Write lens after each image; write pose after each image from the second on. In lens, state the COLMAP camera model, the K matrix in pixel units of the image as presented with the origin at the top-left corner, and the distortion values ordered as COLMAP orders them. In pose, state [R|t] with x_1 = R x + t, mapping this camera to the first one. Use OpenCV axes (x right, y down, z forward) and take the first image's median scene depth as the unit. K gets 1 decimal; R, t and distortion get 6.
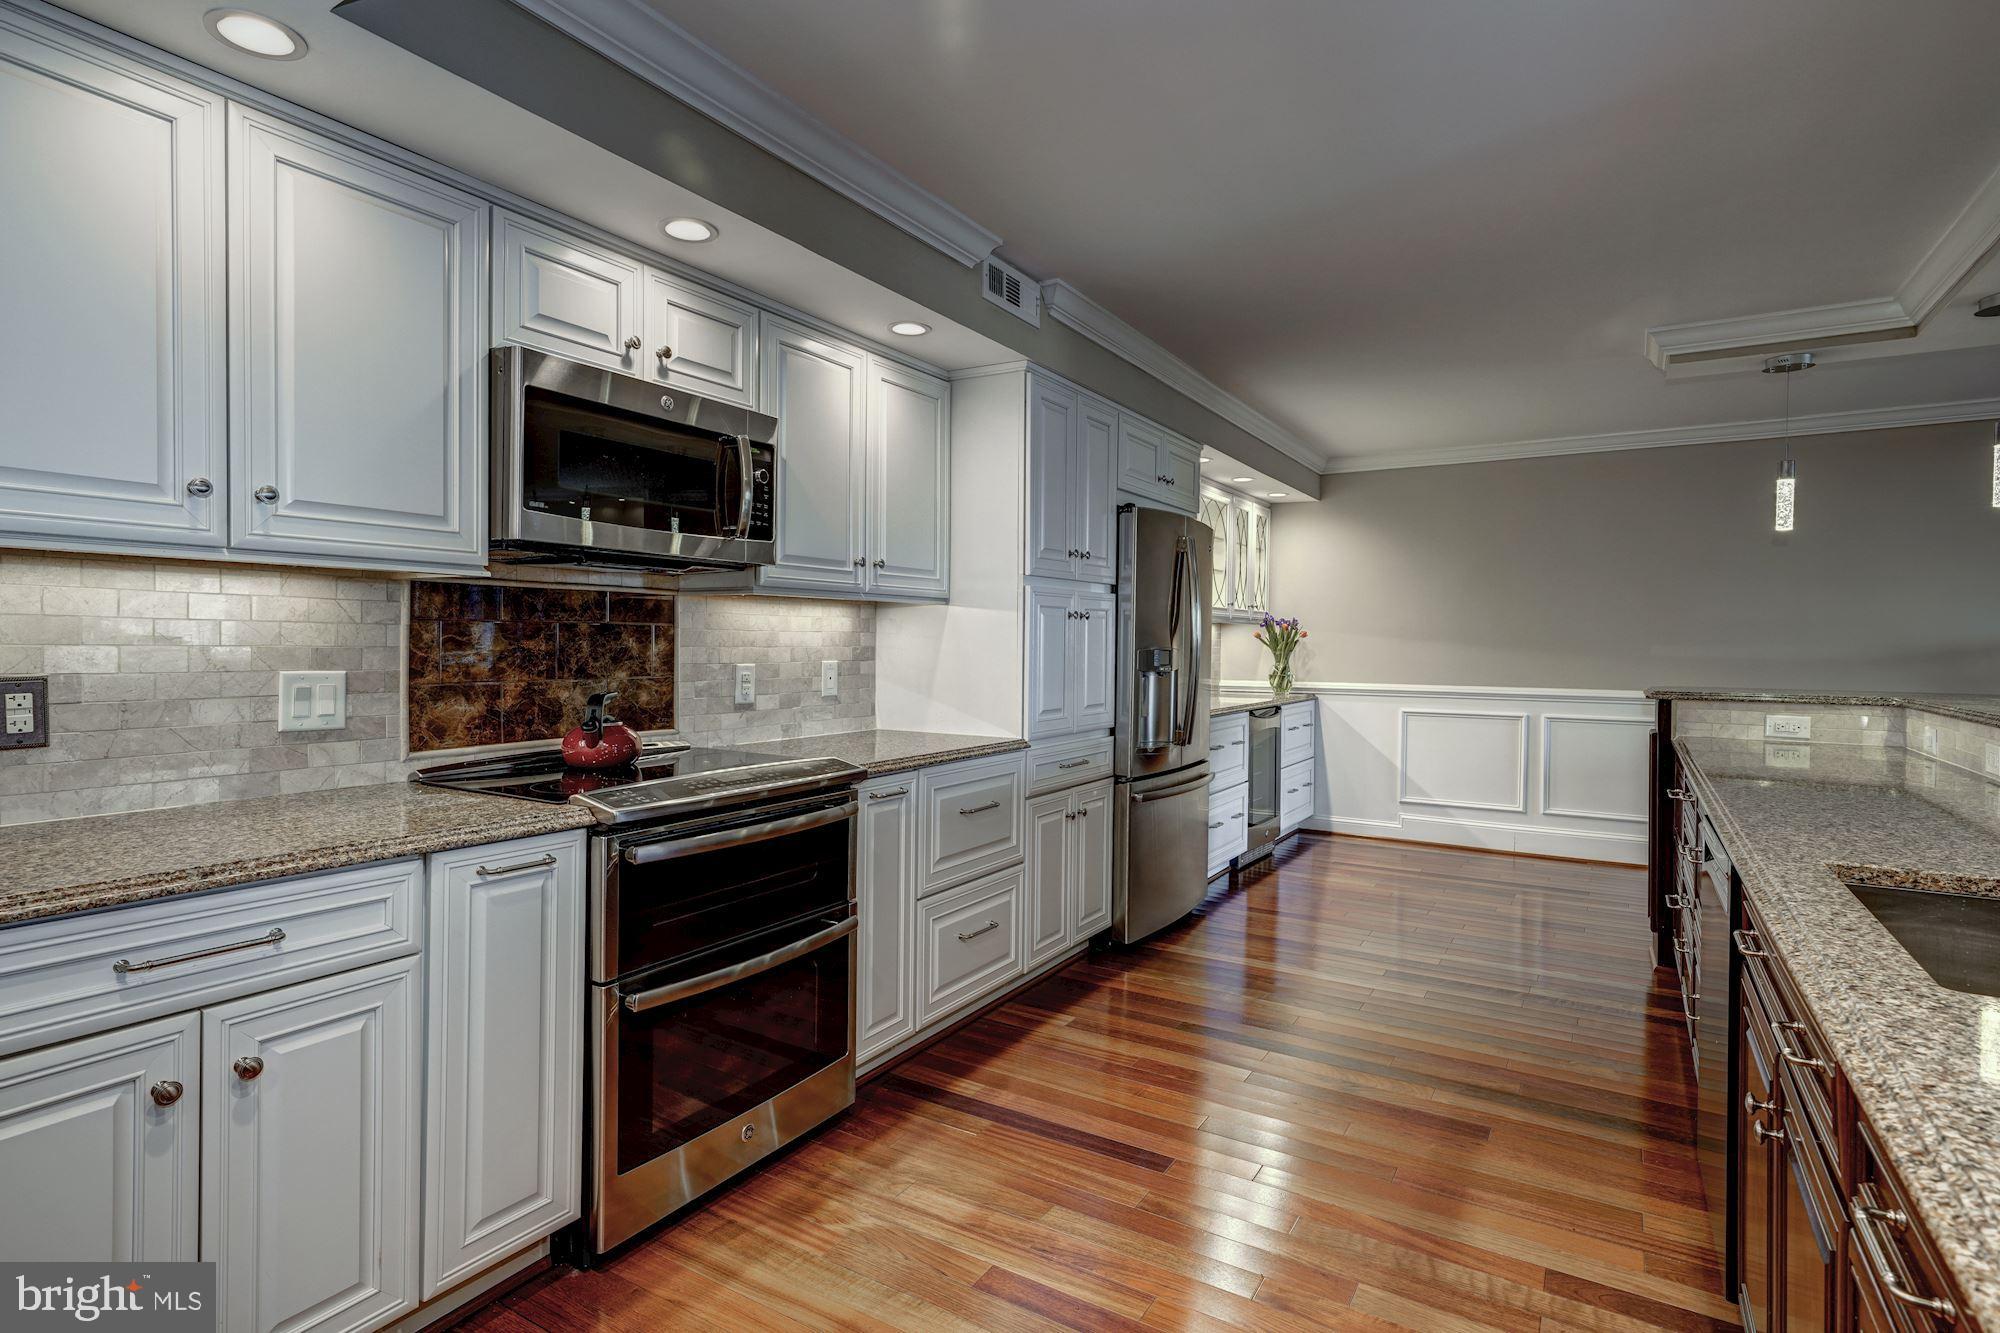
lens RADIAL K [[1038.3, 0, 972.9], [0, 1038.3, 655.2], [0, 0, 1]] dist [0.006627, 0.005697]
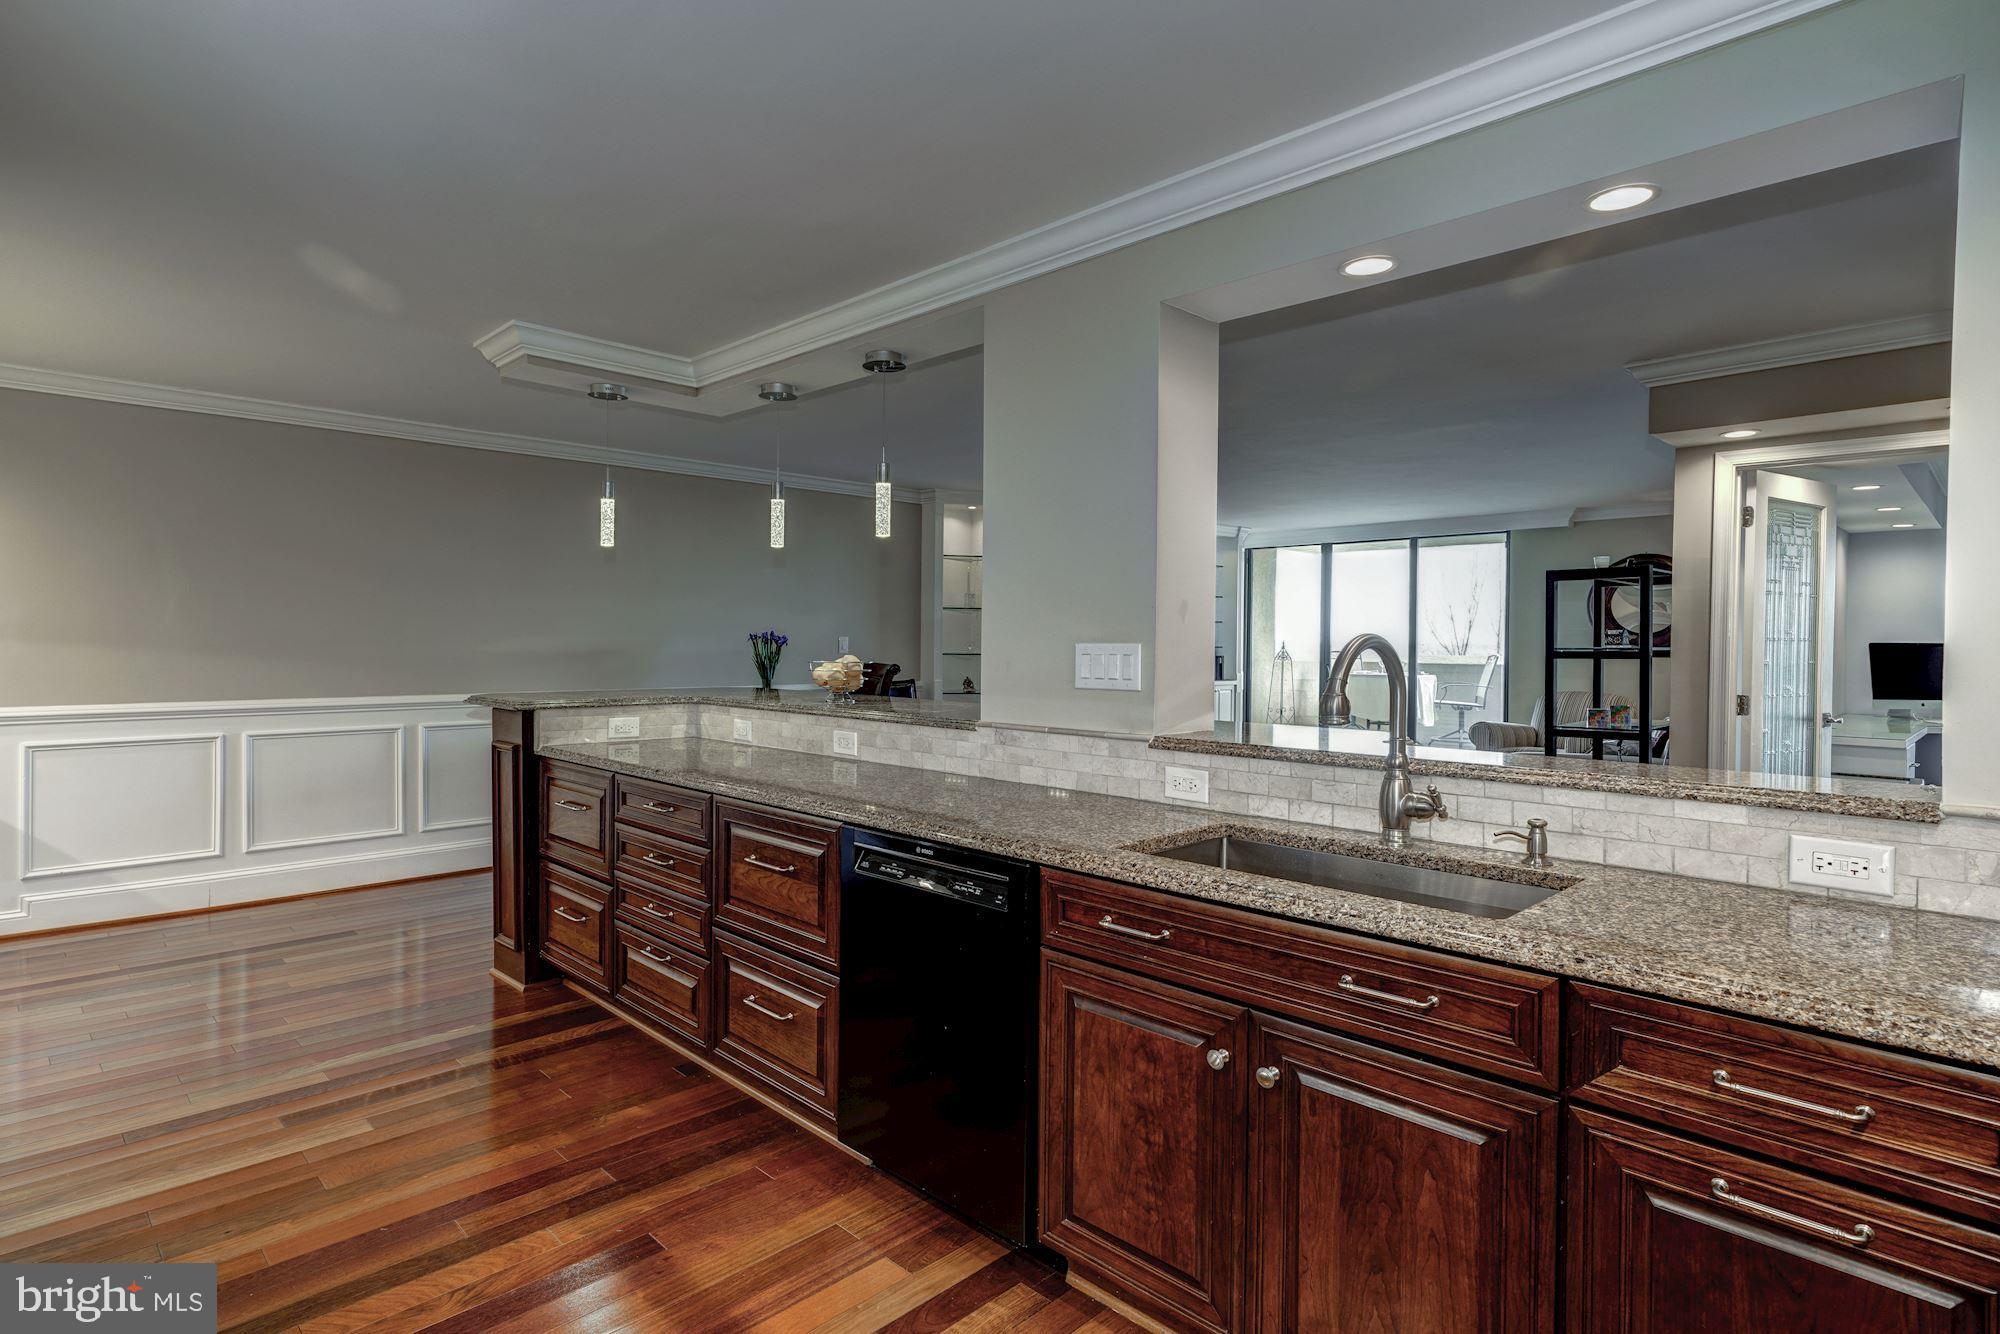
lens RADIAL K [[1038.3, 0, 987.8], [0, 1038.3, 654.7], [0, 0, 1]] dist [0.006627, 0.005697]
pose [[0.225396, -0.018780, 0.974086, -0.281906], [0.004393, 0.999824, 0.018260, -0.038270], [-0.974257, 0.000163, 0.225438, 0.570335]]
